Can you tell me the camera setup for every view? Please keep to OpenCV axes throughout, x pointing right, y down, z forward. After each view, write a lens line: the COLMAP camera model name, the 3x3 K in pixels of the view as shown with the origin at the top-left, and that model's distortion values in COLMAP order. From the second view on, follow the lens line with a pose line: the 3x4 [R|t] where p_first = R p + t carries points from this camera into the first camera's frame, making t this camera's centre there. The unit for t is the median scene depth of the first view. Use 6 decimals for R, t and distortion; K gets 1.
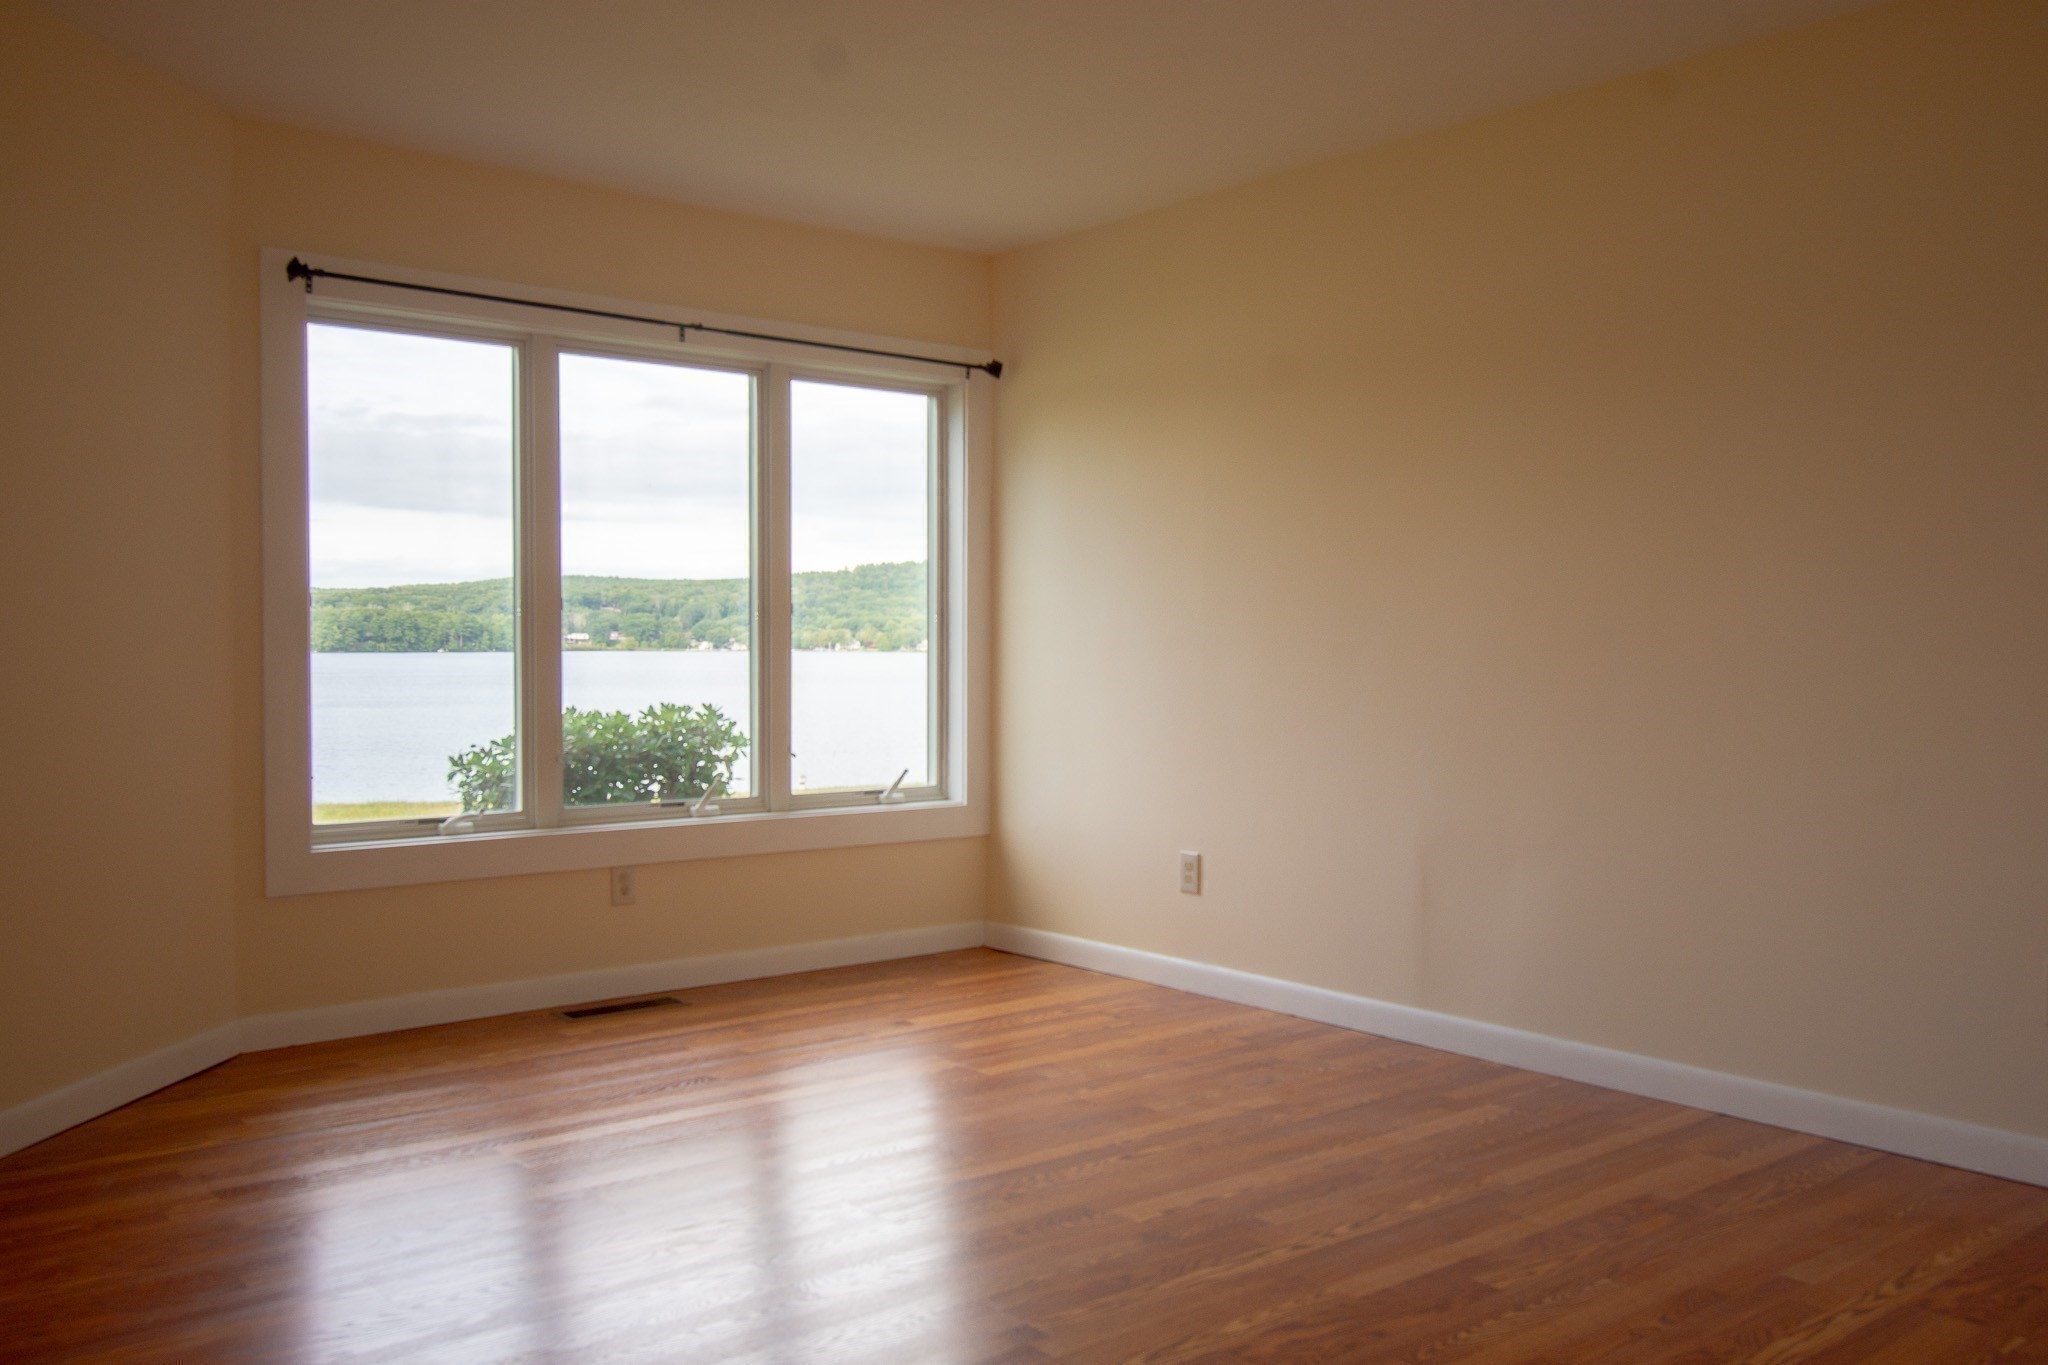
lens RADIAL K [[1698.2, 0, 1007.8], [0, 1698.2, 670.5], [0, 0, 1]] dist [0.009071, -0.029119]
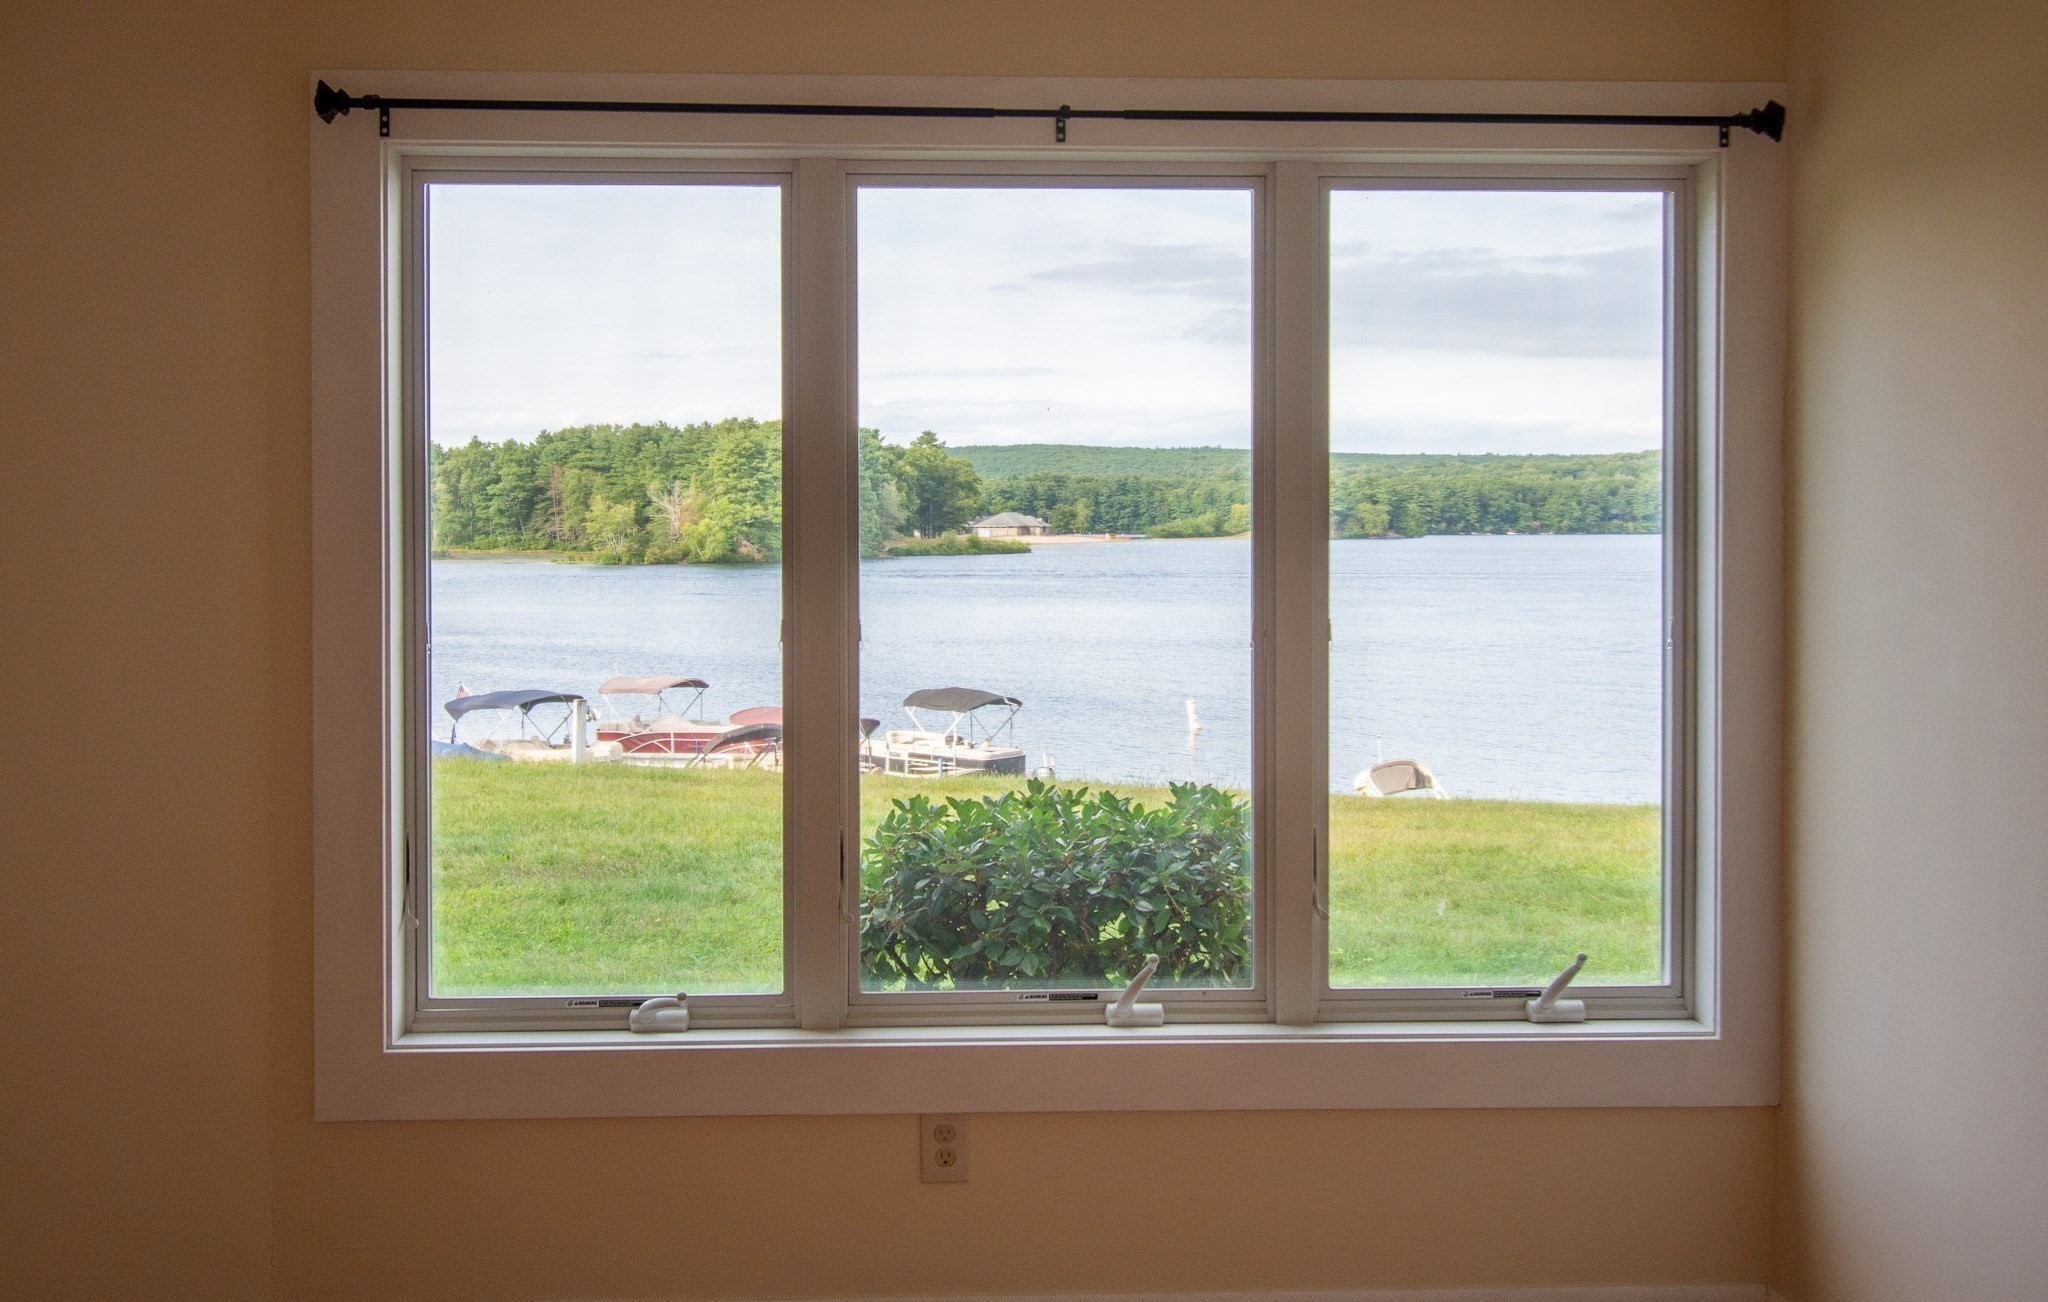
lens RADIAL K [[2182.4, 0, 995.5], [0, 2182.4, 533.4], [0, 0, 1]] dist [0.009243, 0.000000]
pose [[0.803943, -0.001204, -0.594705, 0.204816], [-0.005209, 0.999945, -0.009066, -0.064901], [0.594683, 0.010387, 0.803893, 0.442482]]
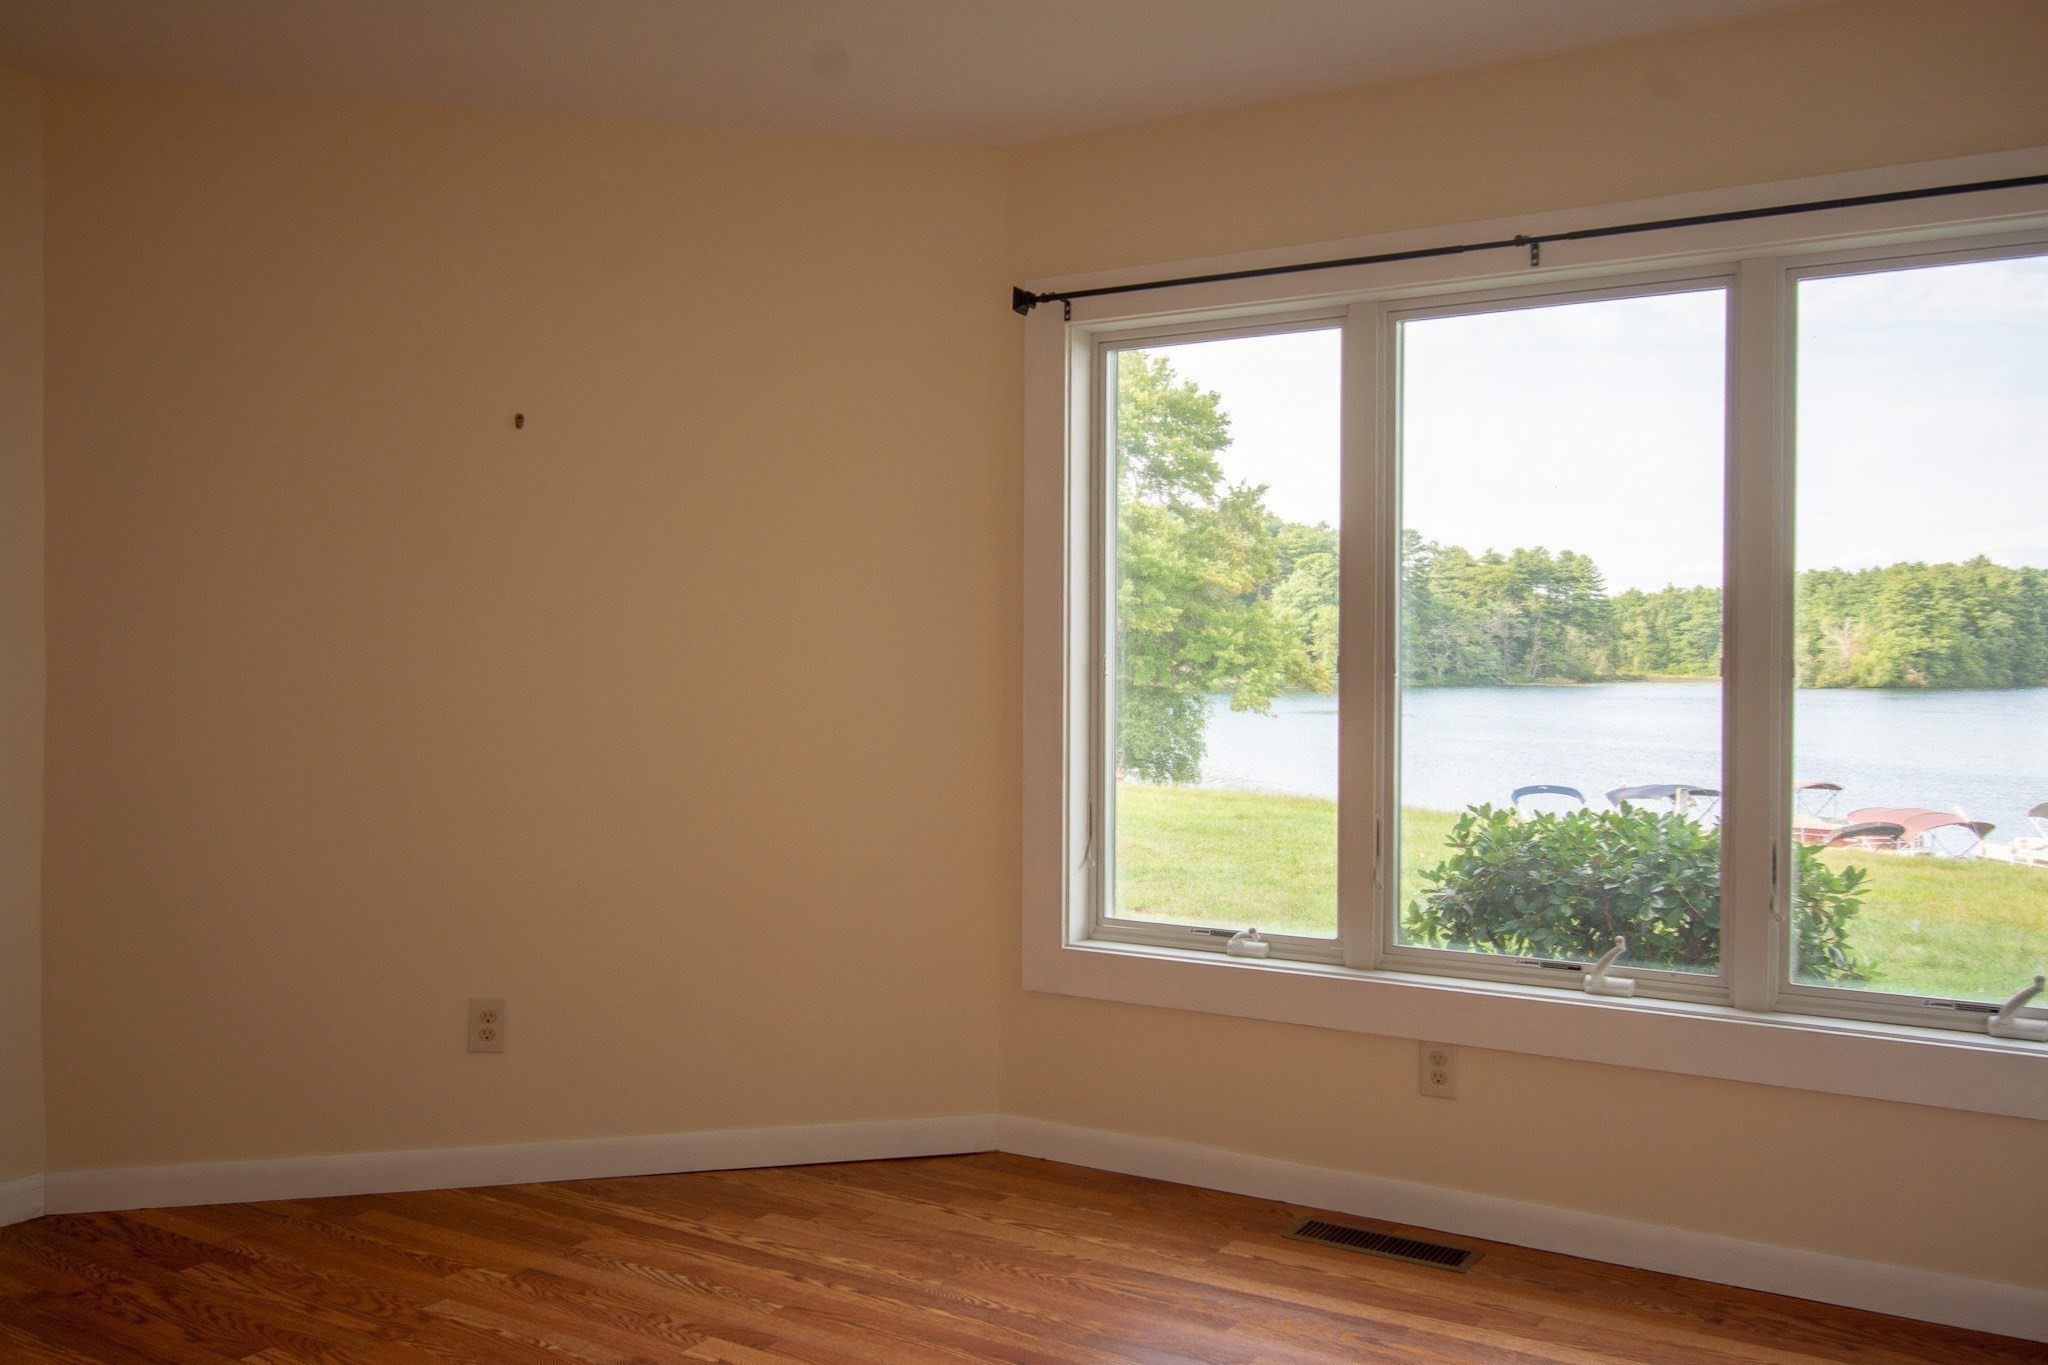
lens RADIAL K [[1698.2, 0, 1017.0], [0, 1698.2, 673.0], [0, 0, 1]] dist [0.009071, -0.029119]
pose [[0.327338, 0.009807, -0.944856, 0.372821], [-0.016122, 0.999859, 0.004792, -0.036537], [0.944770, 0.013664, 0.327450, 0.606336]]
